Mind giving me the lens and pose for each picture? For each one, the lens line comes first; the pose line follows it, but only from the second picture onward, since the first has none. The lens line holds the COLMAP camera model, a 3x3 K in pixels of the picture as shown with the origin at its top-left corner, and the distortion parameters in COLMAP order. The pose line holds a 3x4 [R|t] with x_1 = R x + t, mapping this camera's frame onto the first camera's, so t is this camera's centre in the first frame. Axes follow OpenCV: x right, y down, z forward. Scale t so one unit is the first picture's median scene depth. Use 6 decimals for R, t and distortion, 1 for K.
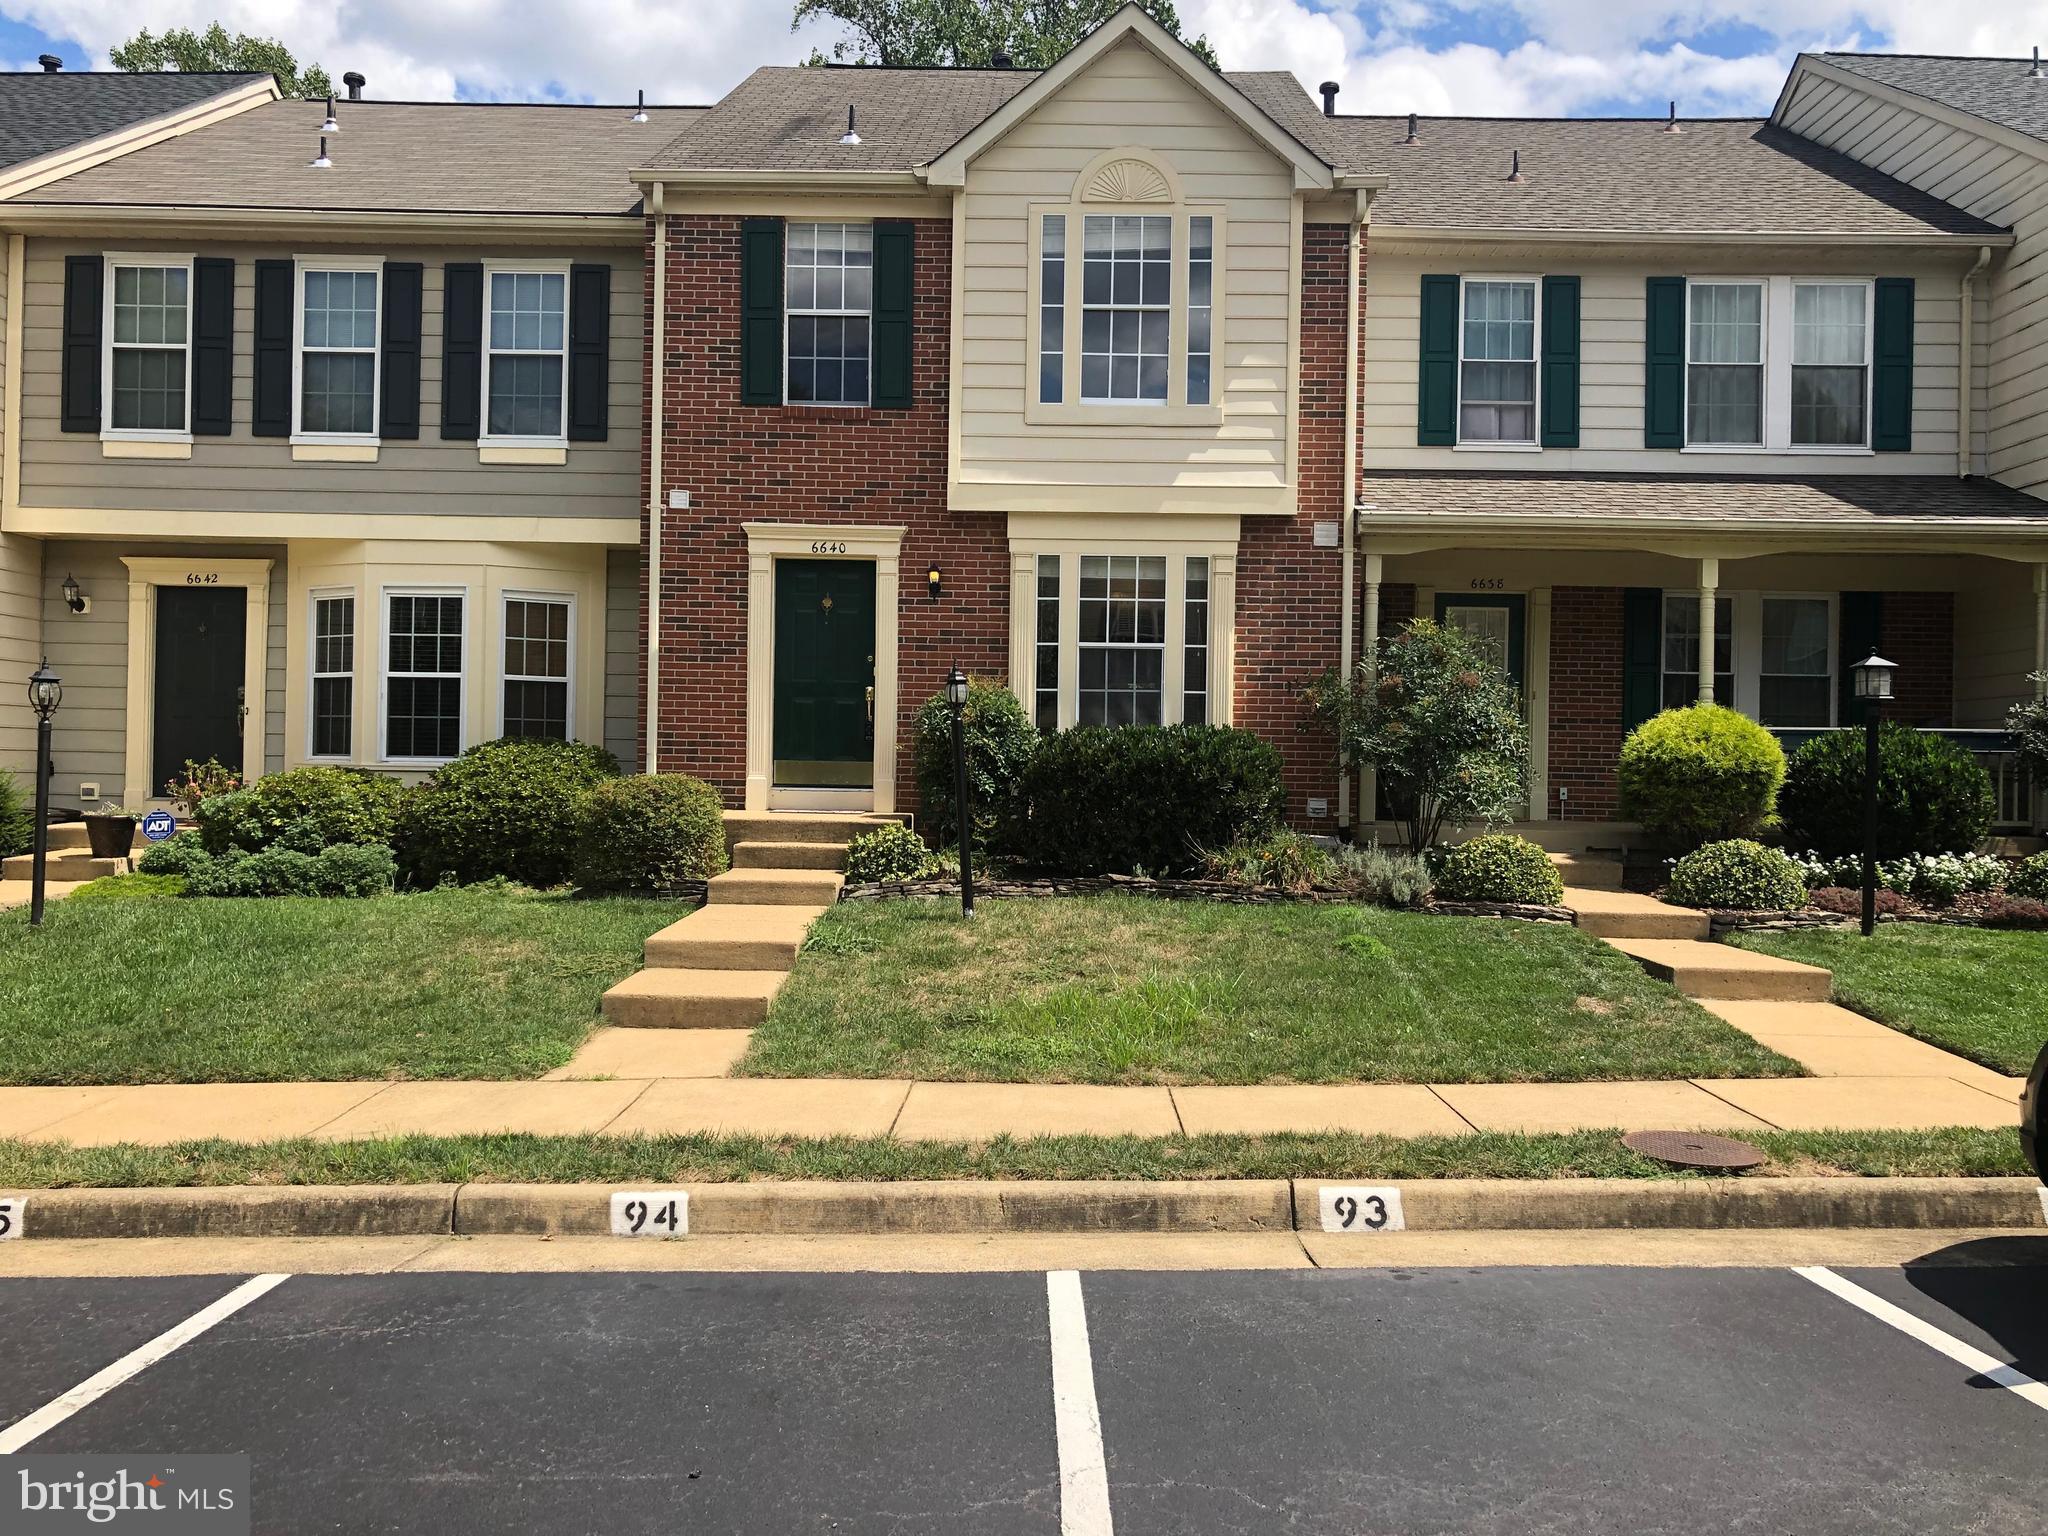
lens RADIAL K [[1675.7, 0, 1059.0], [0, 1675.7, 771.1], [0, 0, 1]] dist [0.116397, -0.244971]
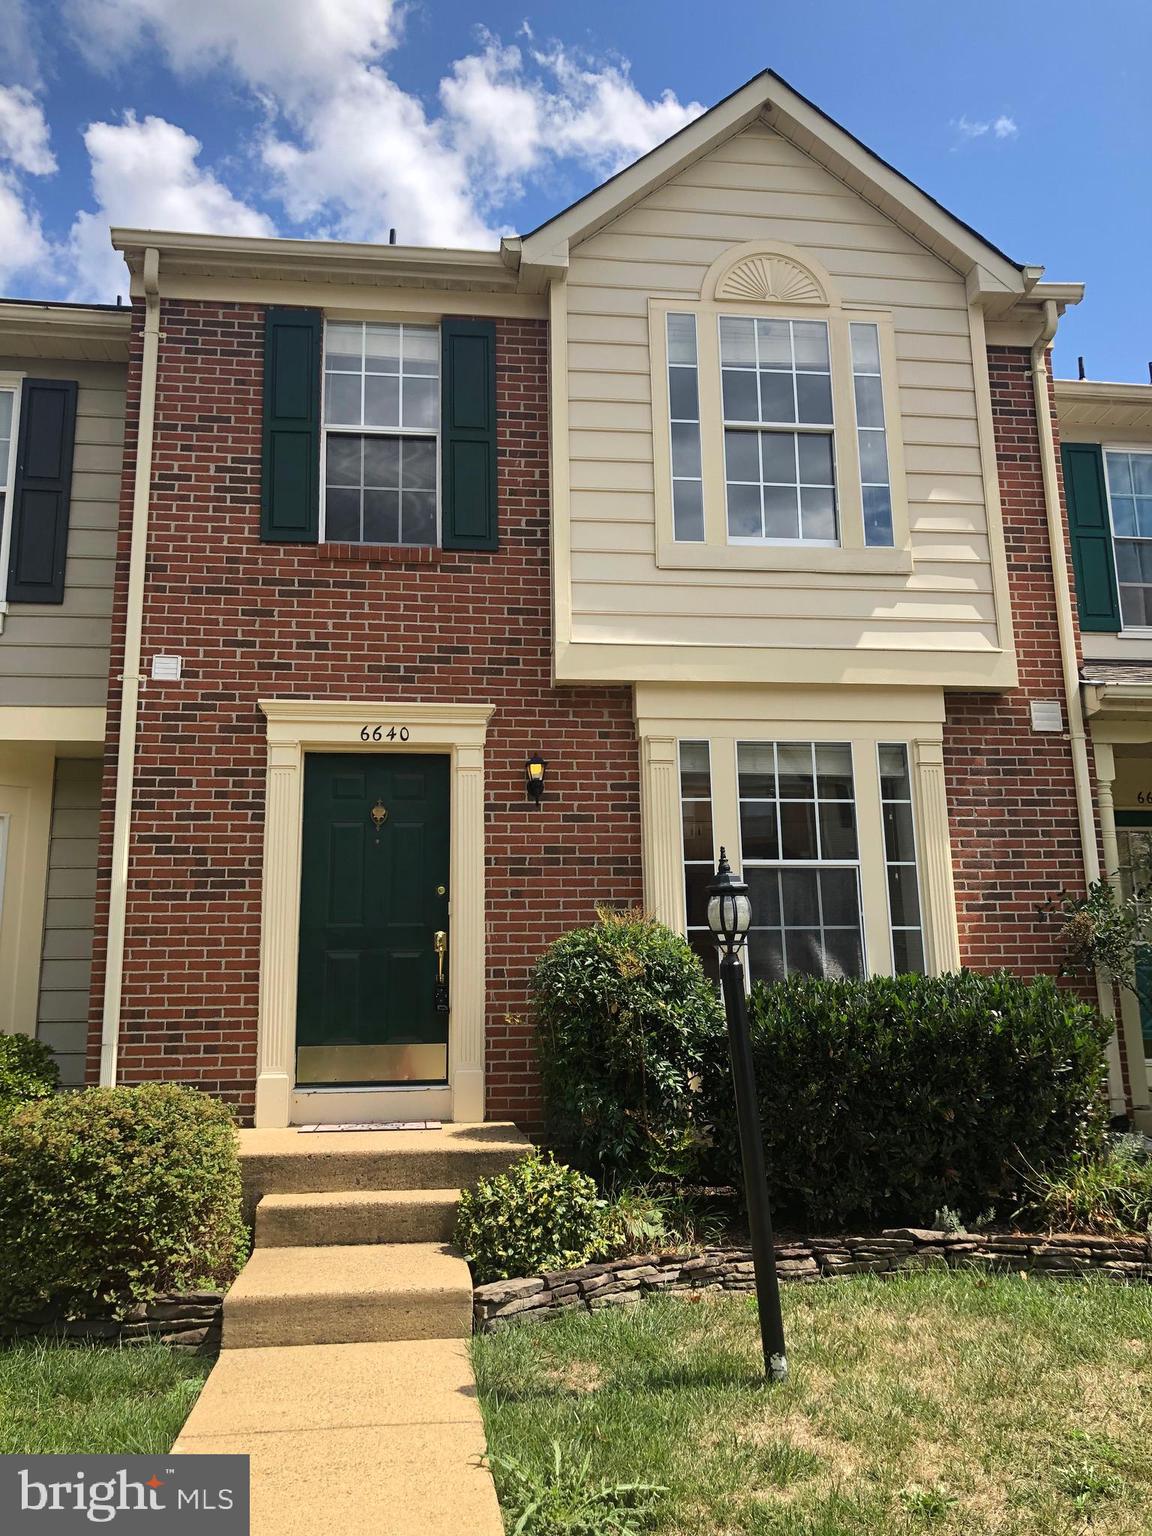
lens RADIAL K [[1256.8, 0, 576.0], [0, 1256.8, 768.0], [0, 0, 1]] dist [0.116397, -0.244971]
pose [[0.991528, -0.006327, 0.129735, -0.125917], [0.032393, 0.979298, -0.199813, -0.010671], [-0.125786, 0.202323, 0.971207, 0.479780]]
